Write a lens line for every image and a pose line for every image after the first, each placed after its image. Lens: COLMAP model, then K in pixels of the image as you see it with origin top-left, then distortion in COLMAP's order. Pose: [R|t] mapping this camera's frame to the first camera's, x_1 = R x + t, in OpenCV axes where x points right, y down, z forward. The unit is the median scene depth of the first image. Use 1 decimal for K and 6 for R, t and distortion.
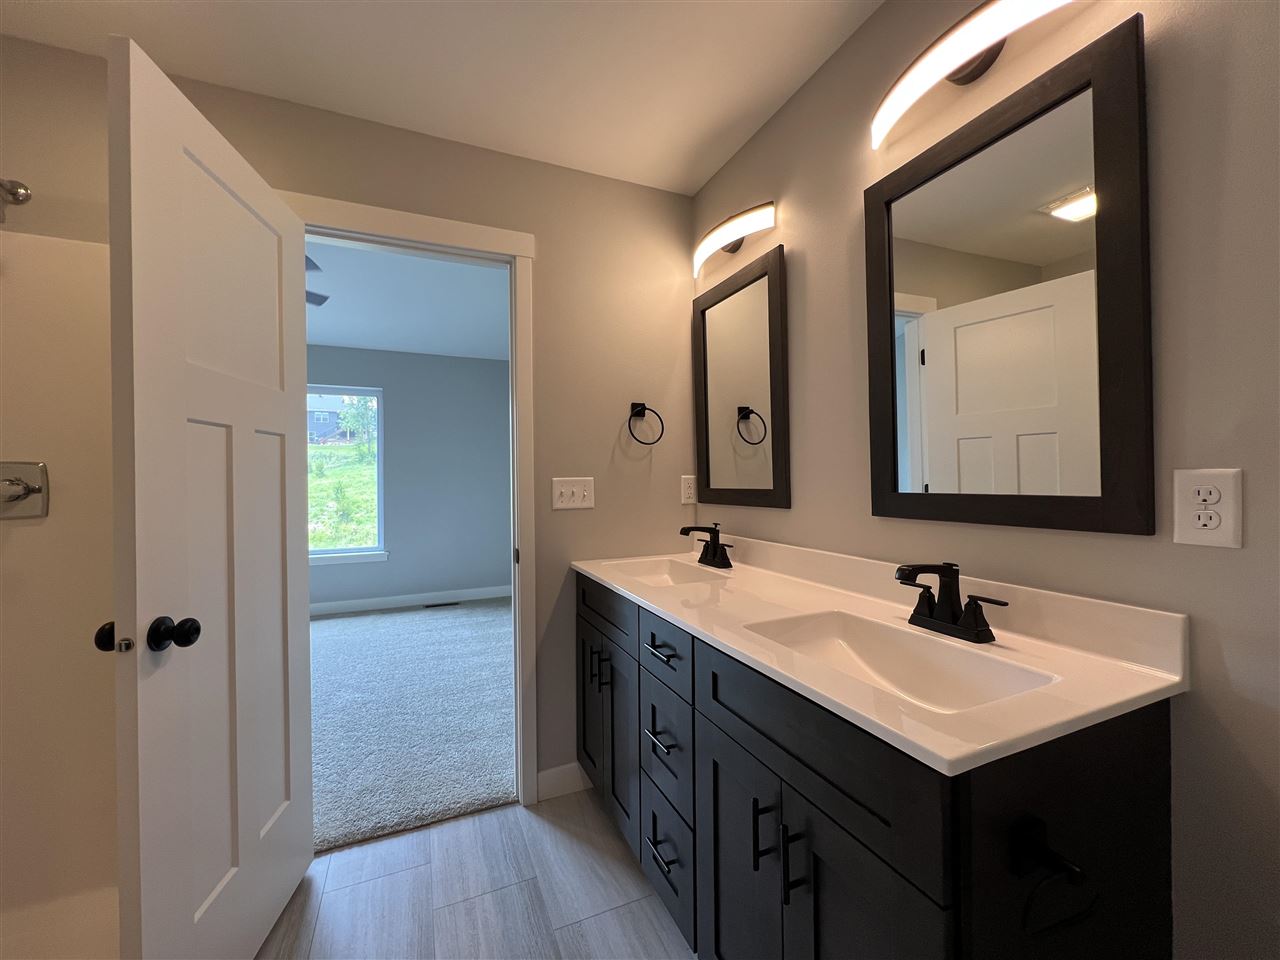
lens RADIAL K [[511.6, 0, 634.1], [0, 511.6, 477.6], [0, 0, 1]] dist [-0.003204, 0.000288]
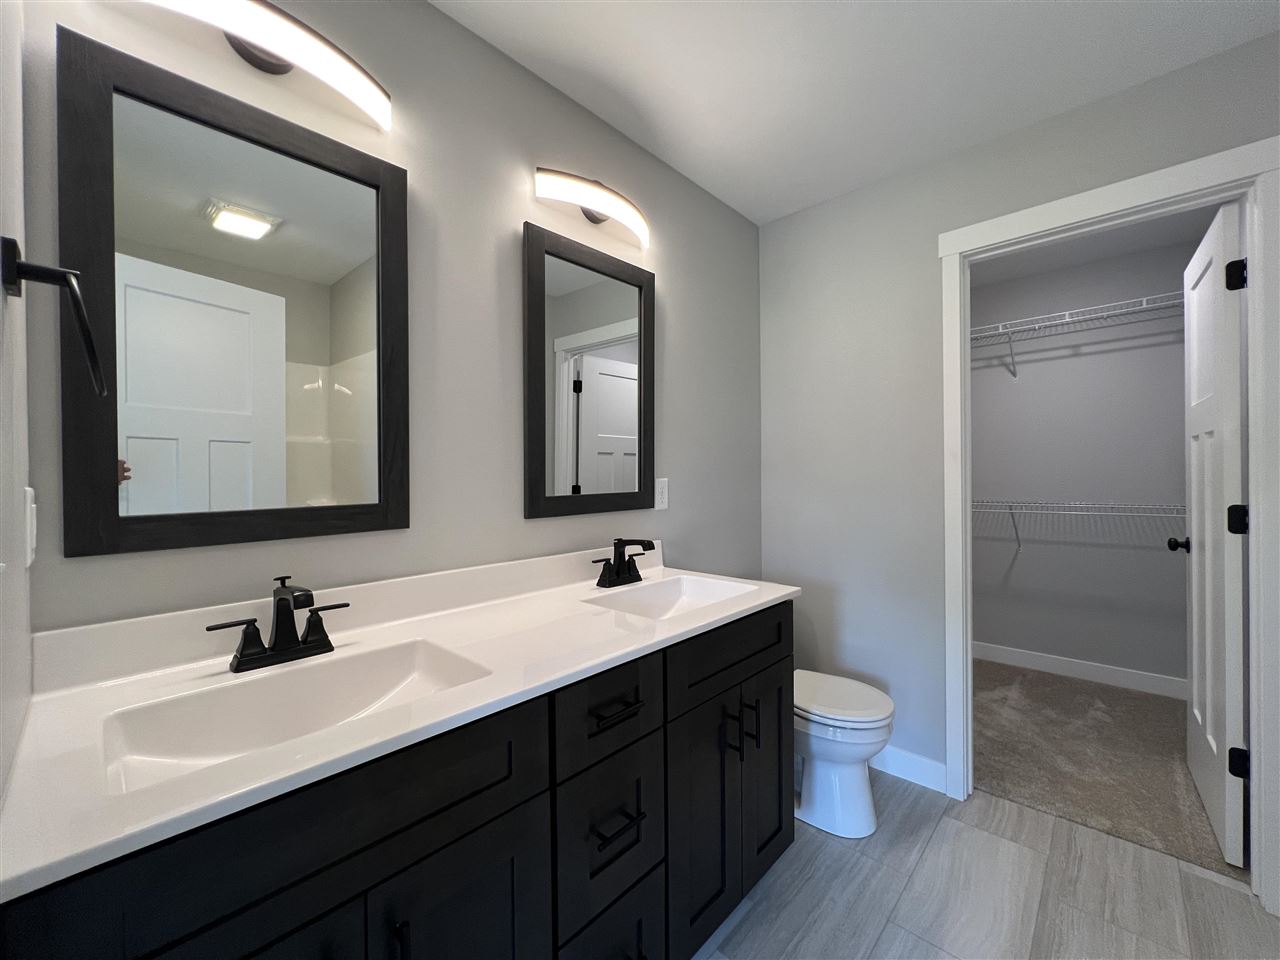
lens RADIAL K [[510.6, 0, 634.6], [0, 510.6, 478.2], [0, 0, 1]] dist [-0.002559, 0.000012]
pose [[-0.412309, 0.020447, 0.910815, -0.508522], [0.019671, 0.999715, -0.013538, 0.005514], [-0.910832, 0.012335, -0.412594, 1.012220]]
